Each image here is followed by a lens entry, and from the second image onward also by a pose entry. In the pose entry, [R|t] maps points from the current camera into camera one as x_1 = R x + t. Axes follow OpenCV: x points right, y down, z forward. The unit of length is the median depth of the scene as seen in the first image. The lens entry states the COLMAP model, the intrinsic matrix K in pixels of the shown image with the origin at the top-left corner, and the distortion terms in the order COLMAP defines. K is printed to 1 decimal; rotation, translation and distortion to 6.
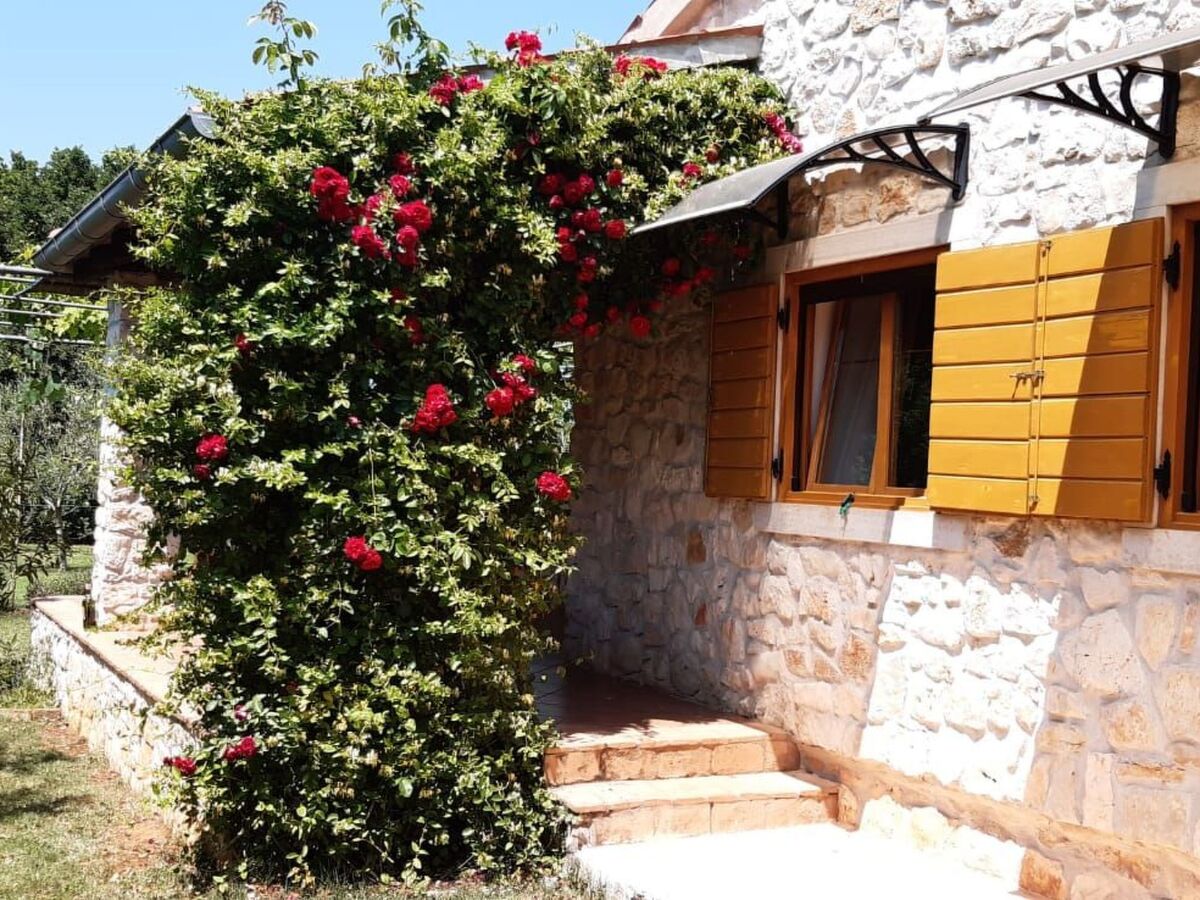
lens RADIAL K [[1504.0, 0, 588.3], [0, 1504.0, 458.9], [0, 0, 1]] dist [0.048030, 0.000000]
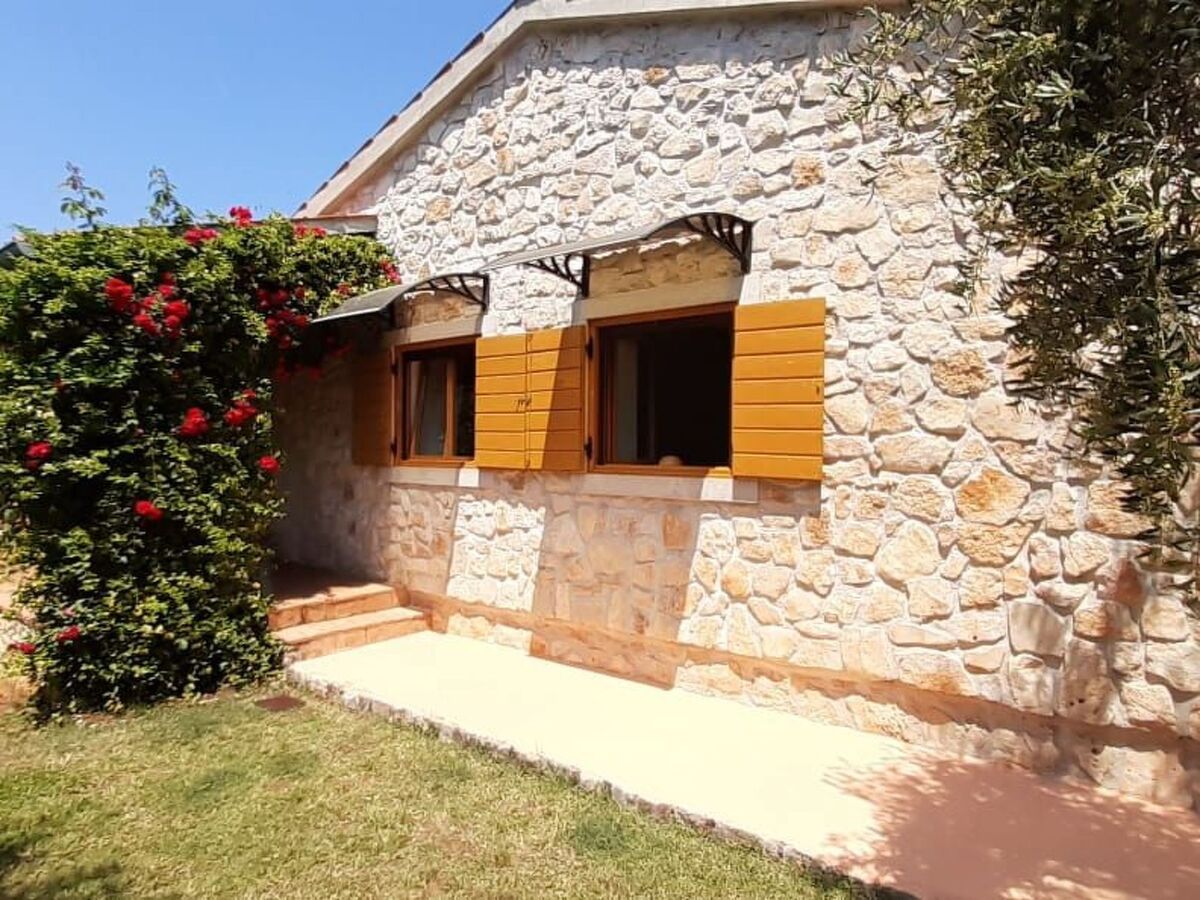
lens RADIAL K [[748.3, 0, 590.2], [0, 748.3, 442.8], [0, 0, 1]] dist [-0.012514, 0.005702]
pose [[0.917696, -0.033192, 0.395895, -0.024090], [0.028886, 0.999441, 0.016835, -0.011438], [-0.396232, -0.004014, 0.918142, 0.040133]]
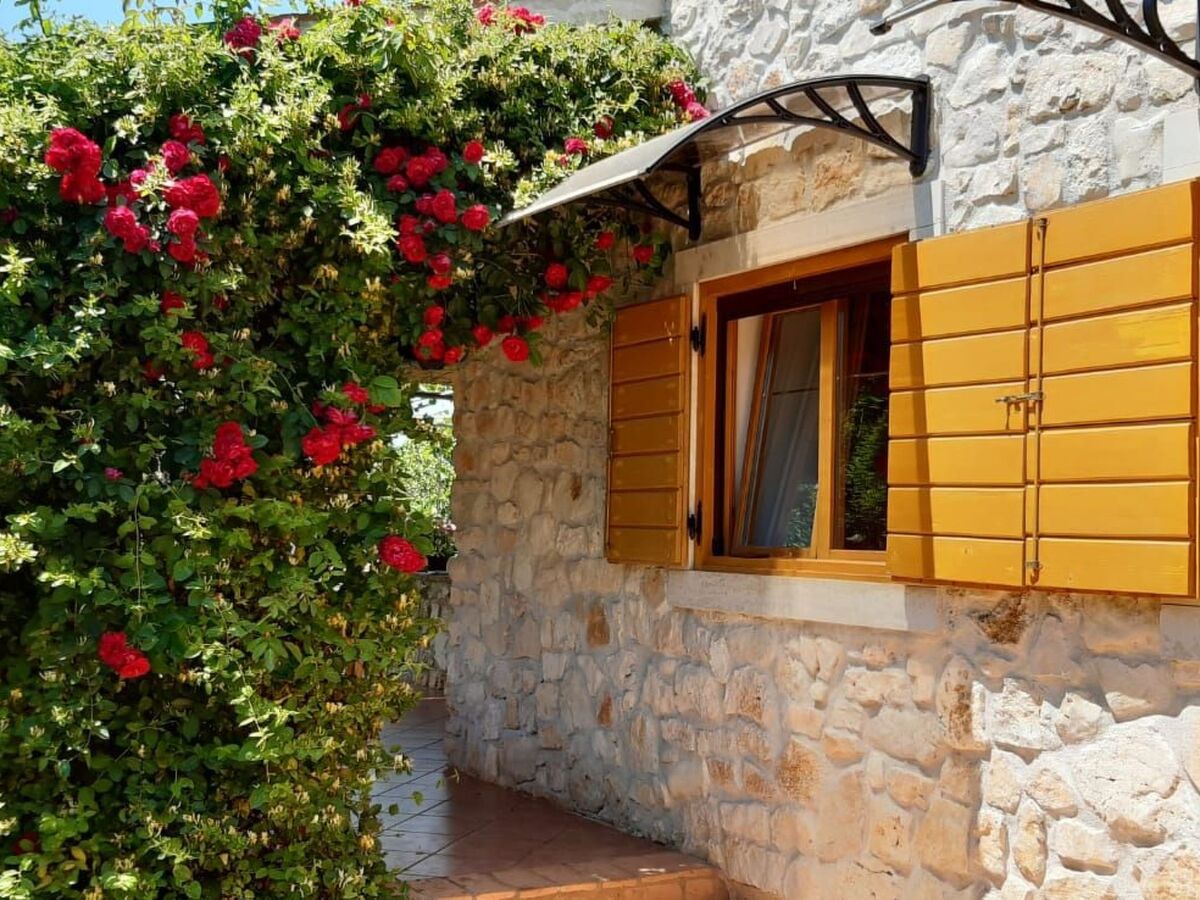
lens RADIAL K [[1504.0, 0, 578.1], [0, 1504.0, 441.5], [0, 0, 1]] dist [0.048030, 0.000000]
pose [[0.999235, -0.012960, 0.036908, 0.042343], [0.014722, 0.998745, -0.047868, -0.001898], [-0.036241, 0.048375, 0.998172, 0.247312]]
